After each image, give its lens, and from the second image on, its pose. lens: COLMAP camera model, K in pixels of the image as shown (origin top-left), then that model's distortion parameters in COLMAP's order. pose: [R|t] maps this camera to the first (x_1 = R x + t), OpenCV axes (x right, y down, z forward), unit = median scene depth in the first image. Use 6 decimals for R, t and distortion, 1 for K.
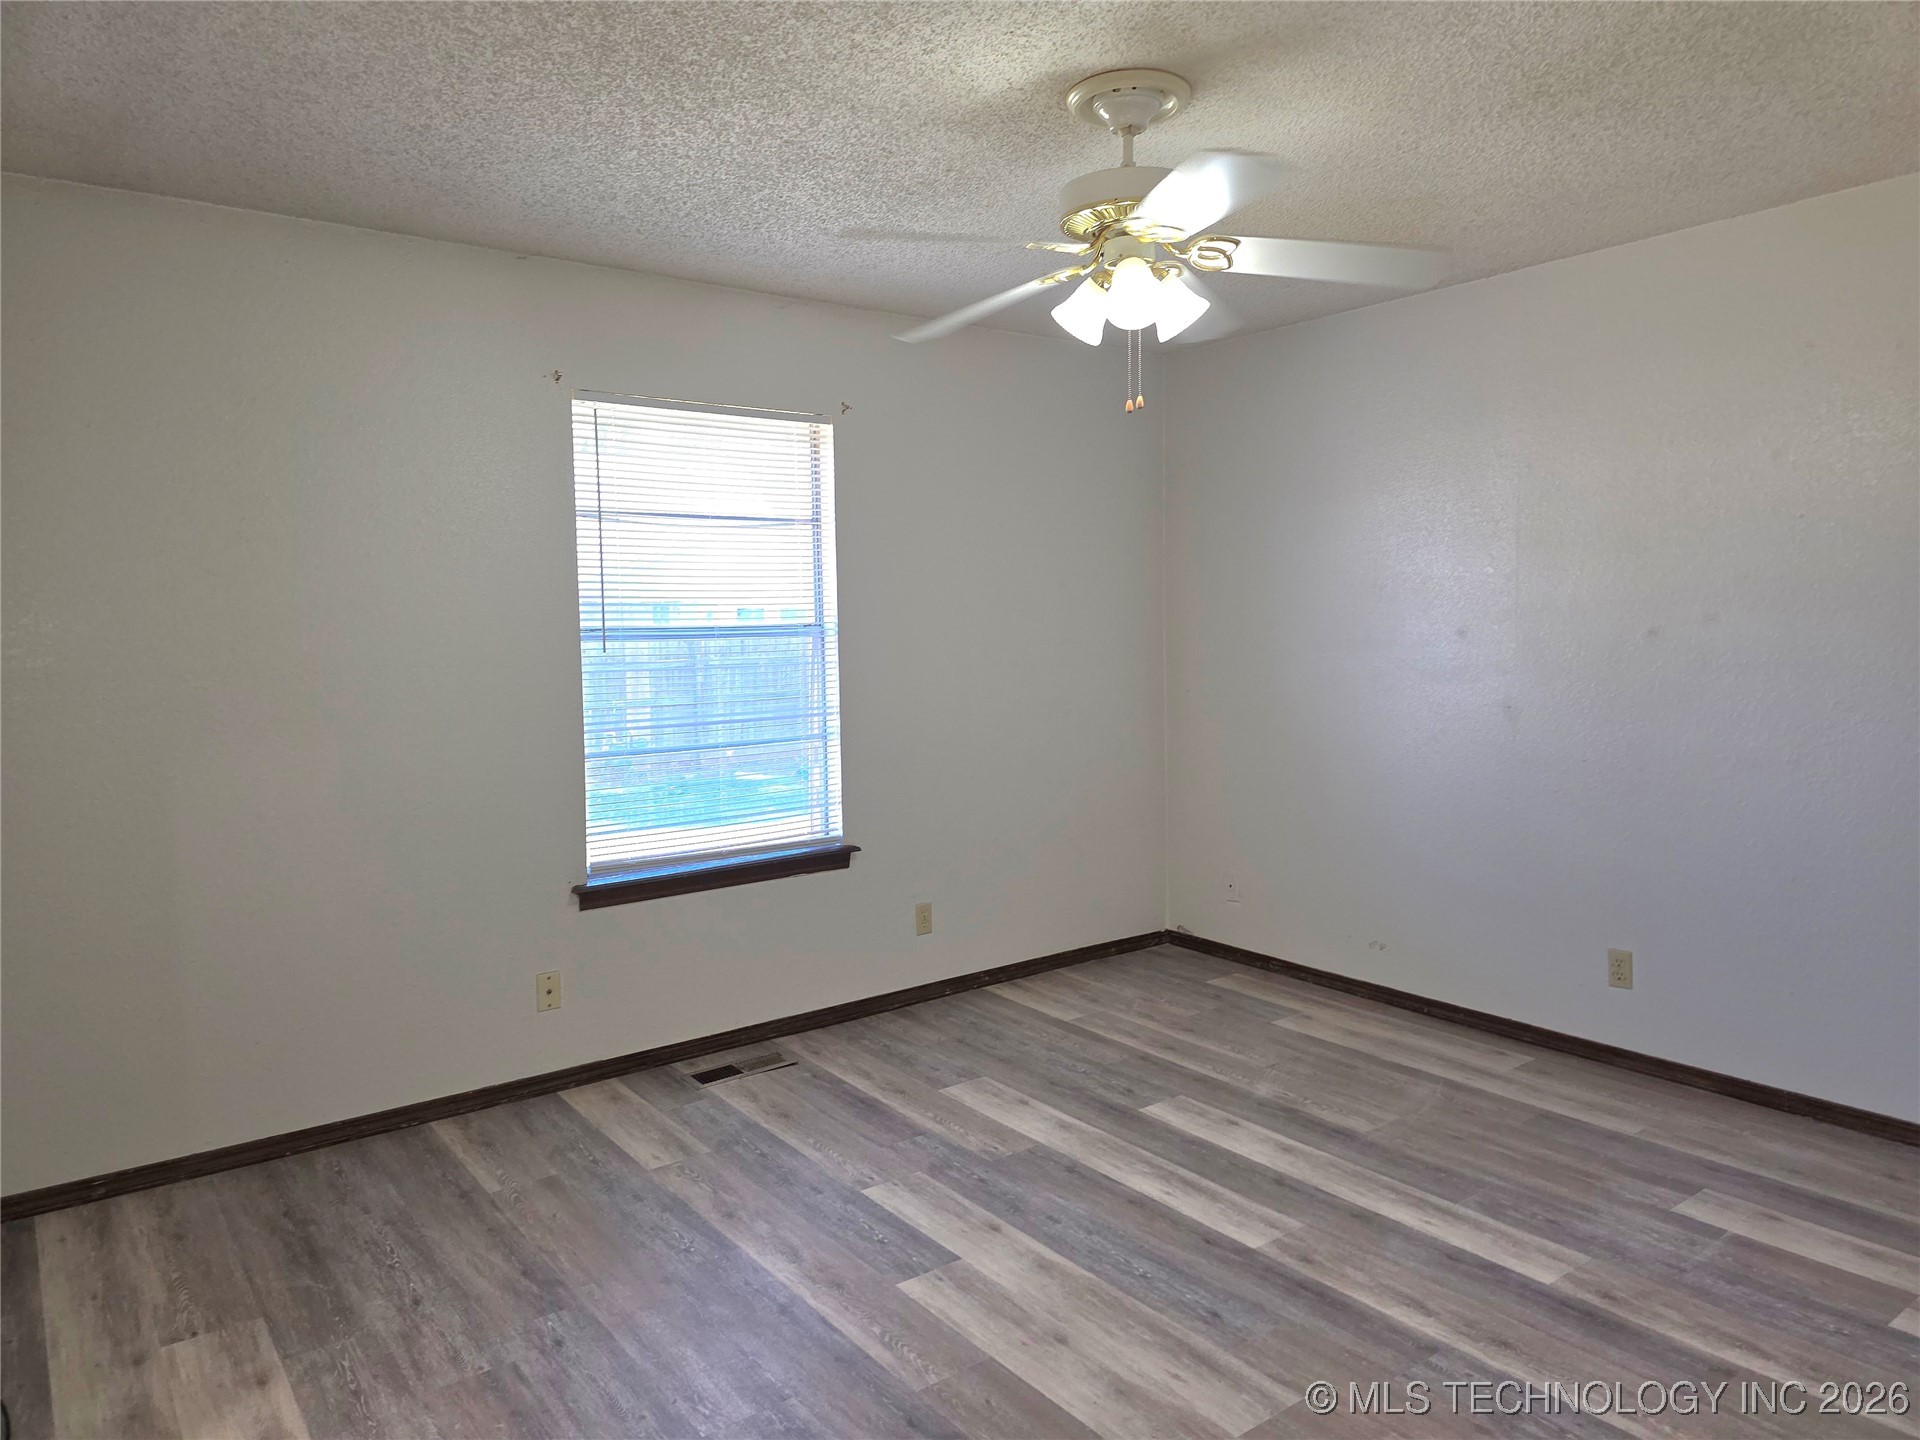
lens RADIAL K [[1287.1, 0, 972.0], [0, 1287.1, 703.5], [0, 0, 1]] dist [0.052760, -0.050859]
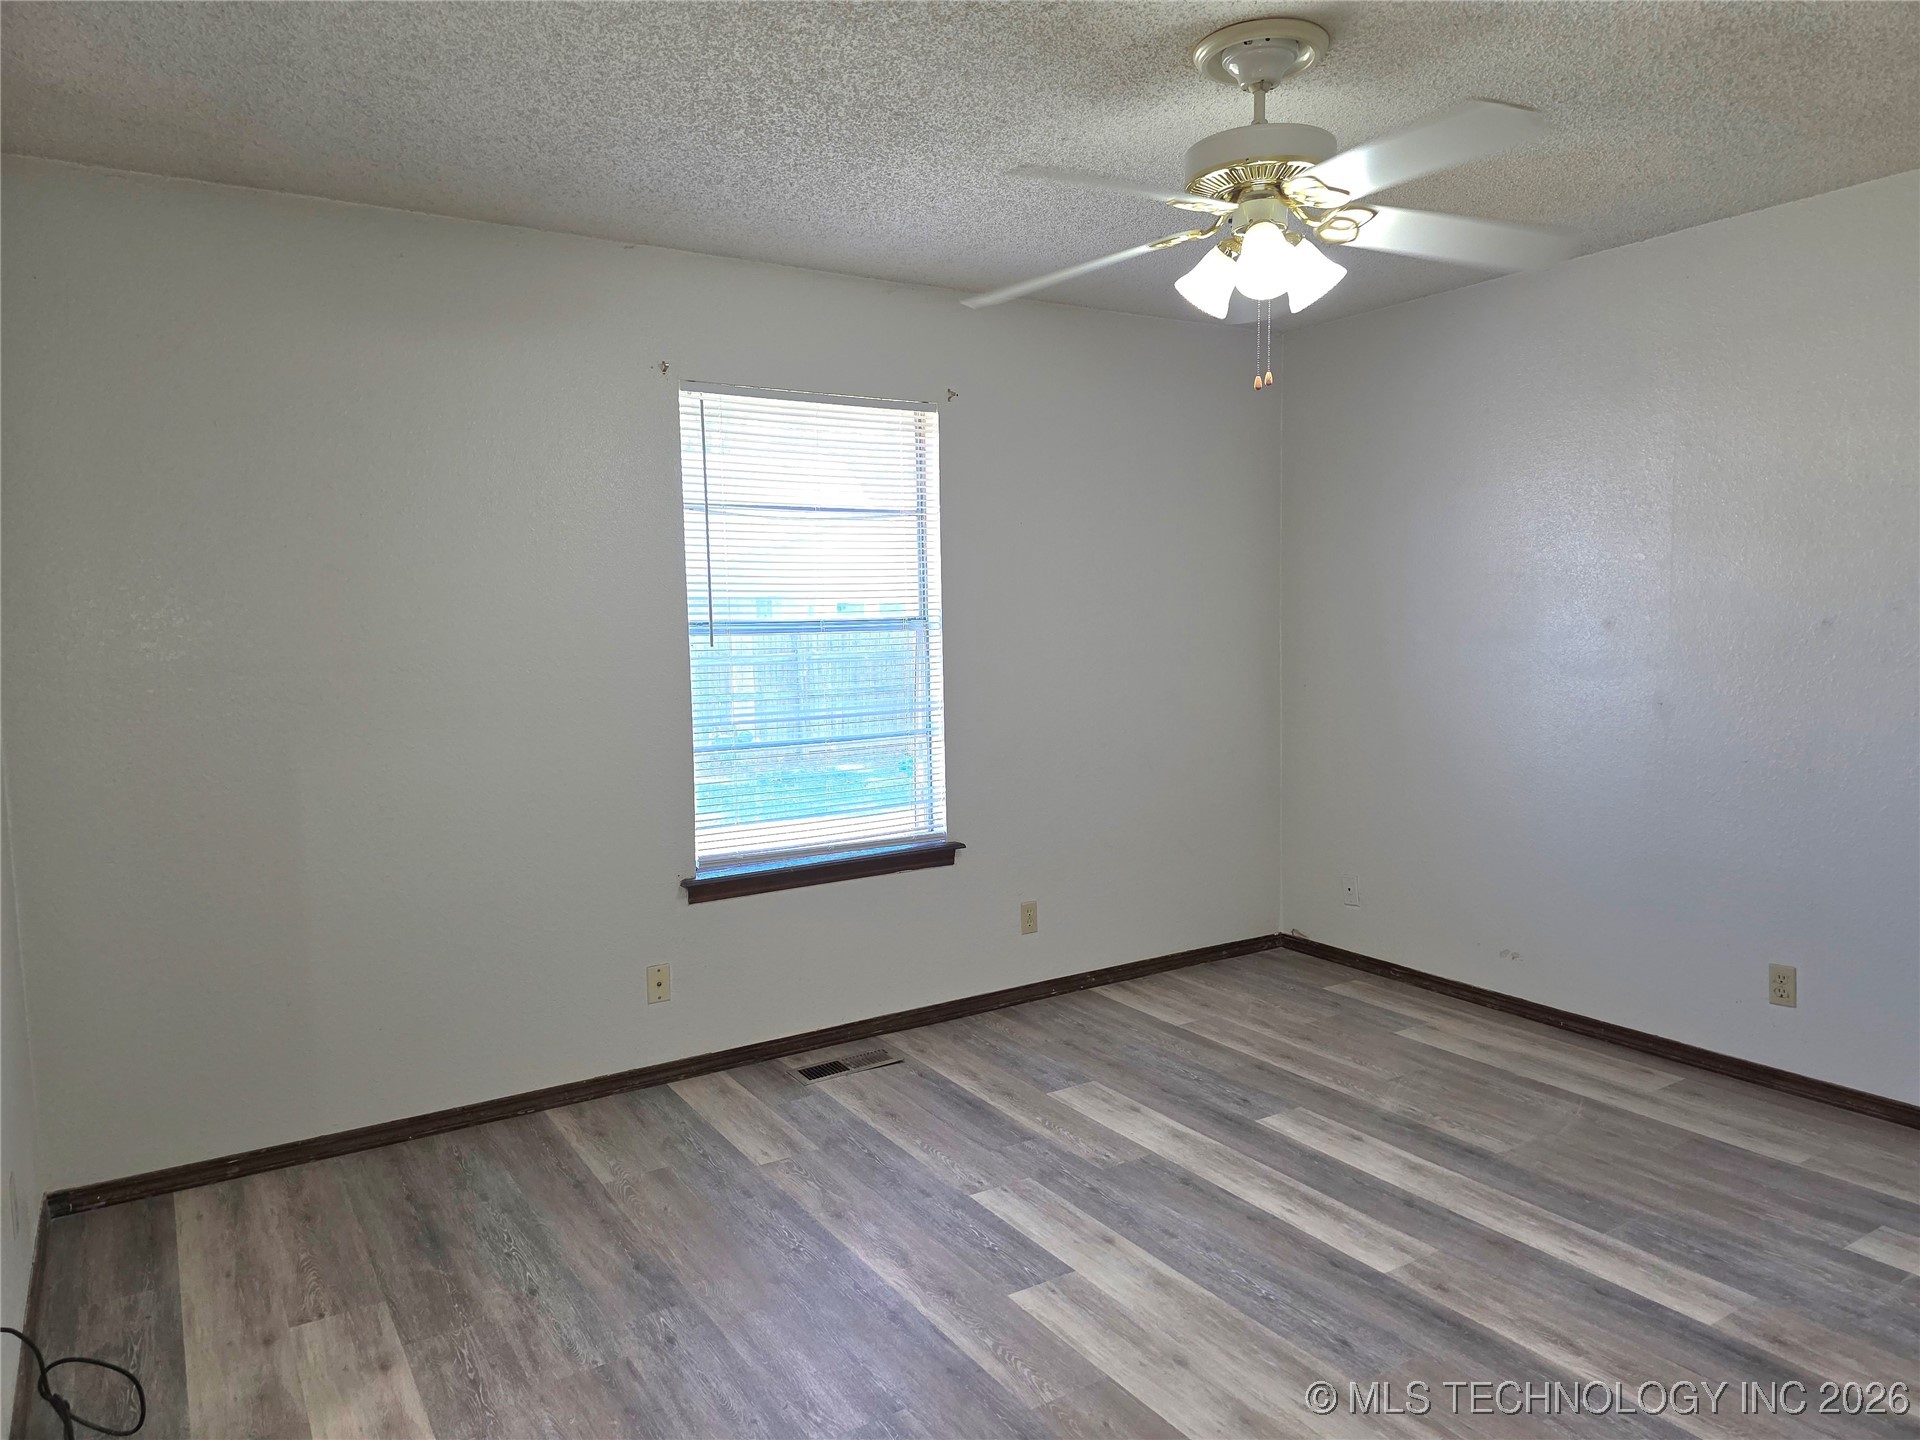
lens RADIAL K [[1287.1, 0, 958.4], [0, 1287.1, 732.2], [0, 0, 1]] dist [0.052760, -0.050859]
pose [[0.996302, 0.004784, -0.085792, -0.013432], [-0.002482, 0.999634, 0.026922, -0.001101], [0.085889, -0.026610, 0.995949, 0.036256]]
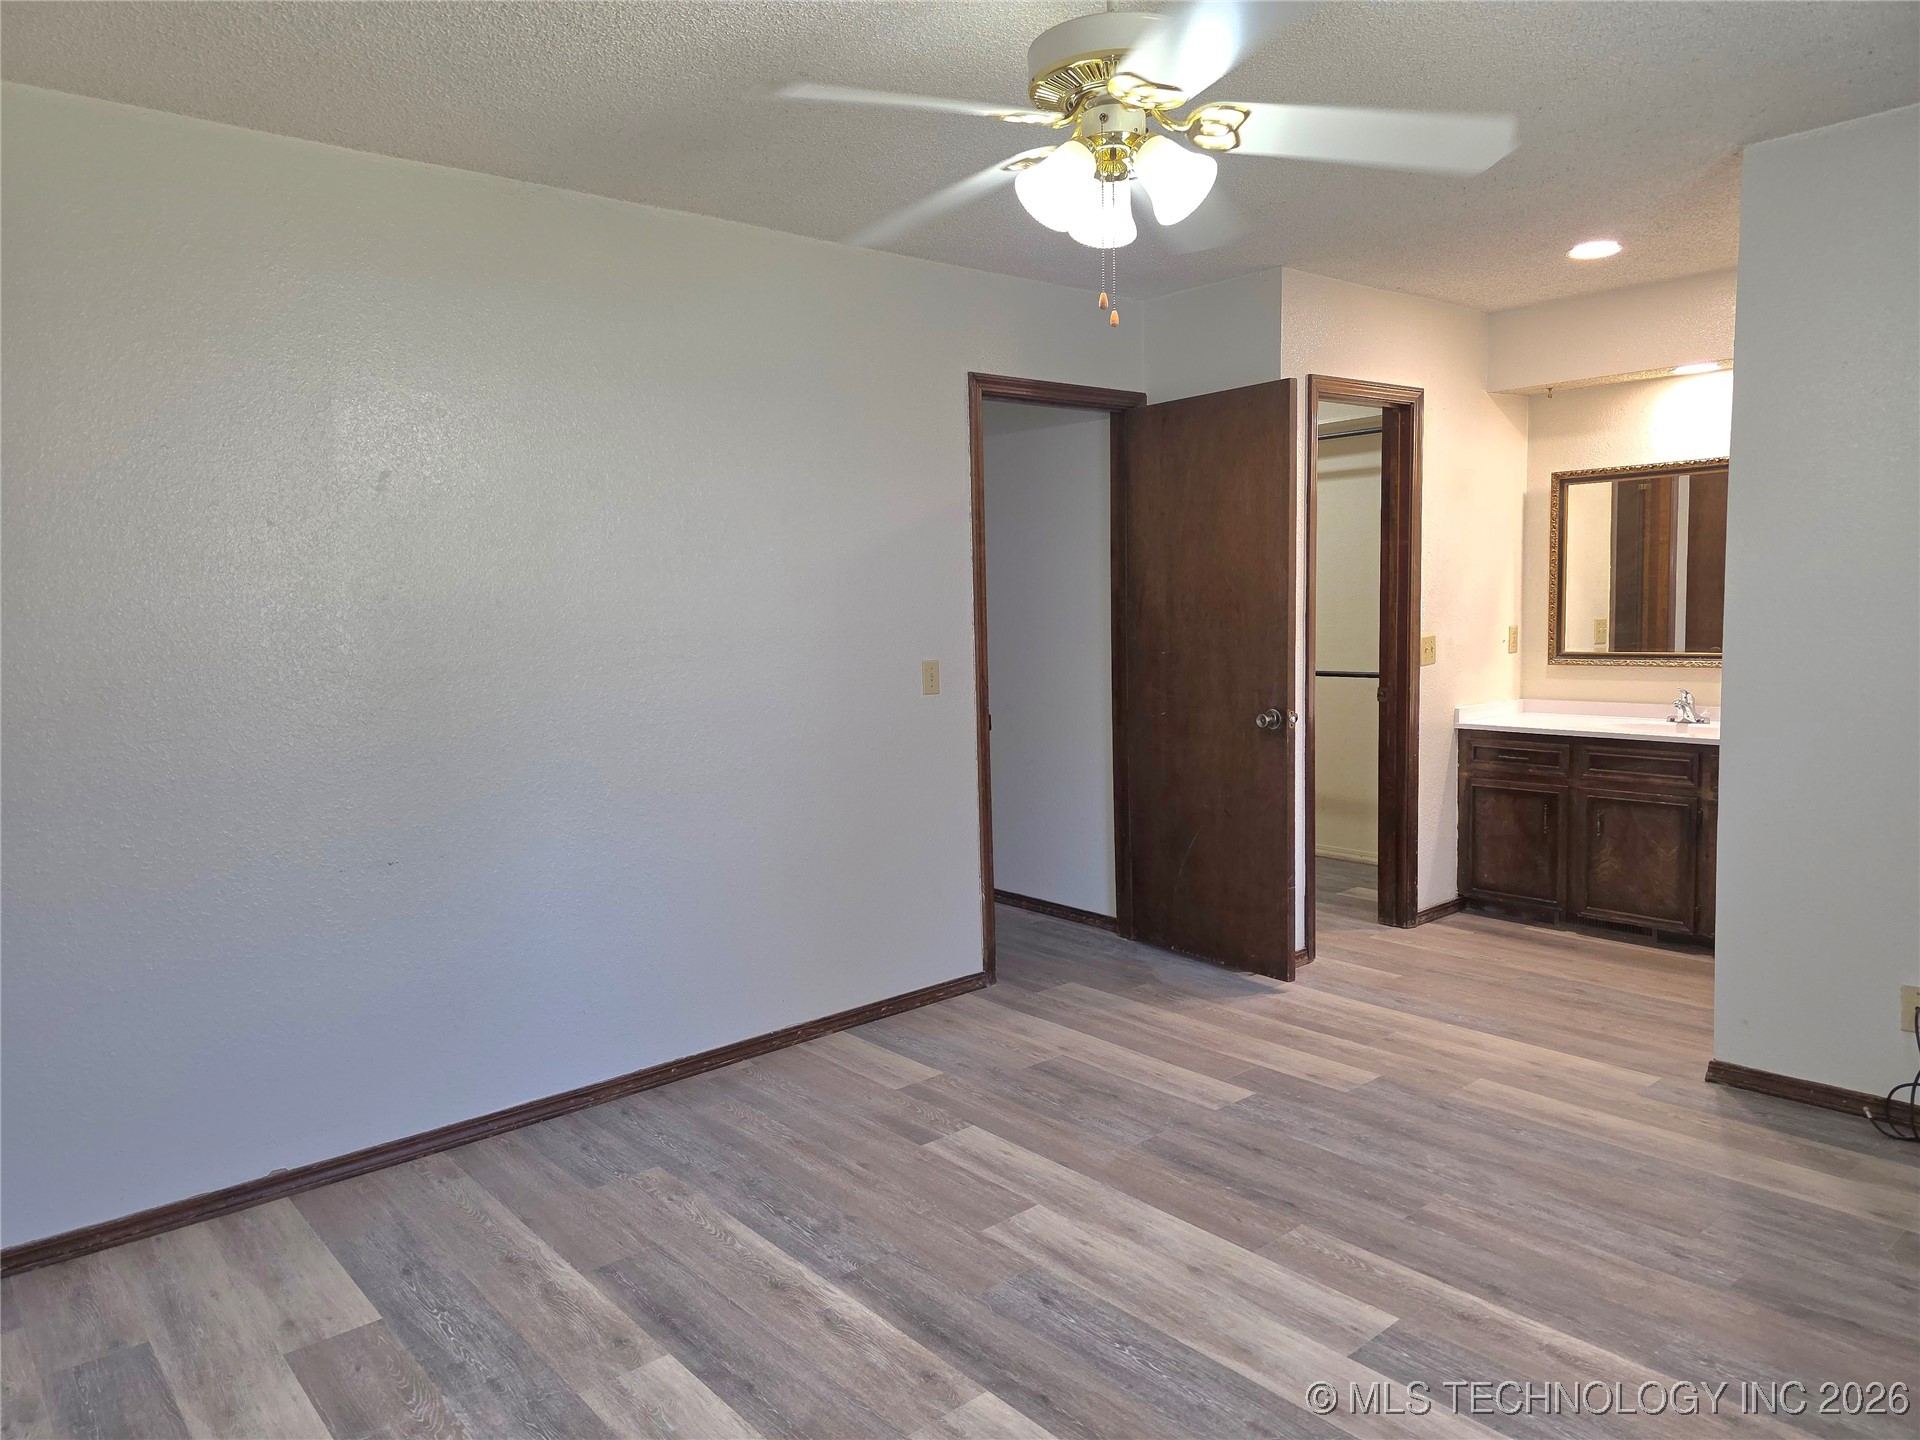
lens RADIAL K [[1287.1, 0, 961.4], [0, 1287.1, 718.3], [0, 0, 1]] dist [0.052760, -0.050859]
pose [[-0.996792, 0.051107, -0.061591, 0.263050], [0.040402, 0.985635, 0.163985, -0.110173], [0.069087, 0.160970, -0.984538, 1.722202]]
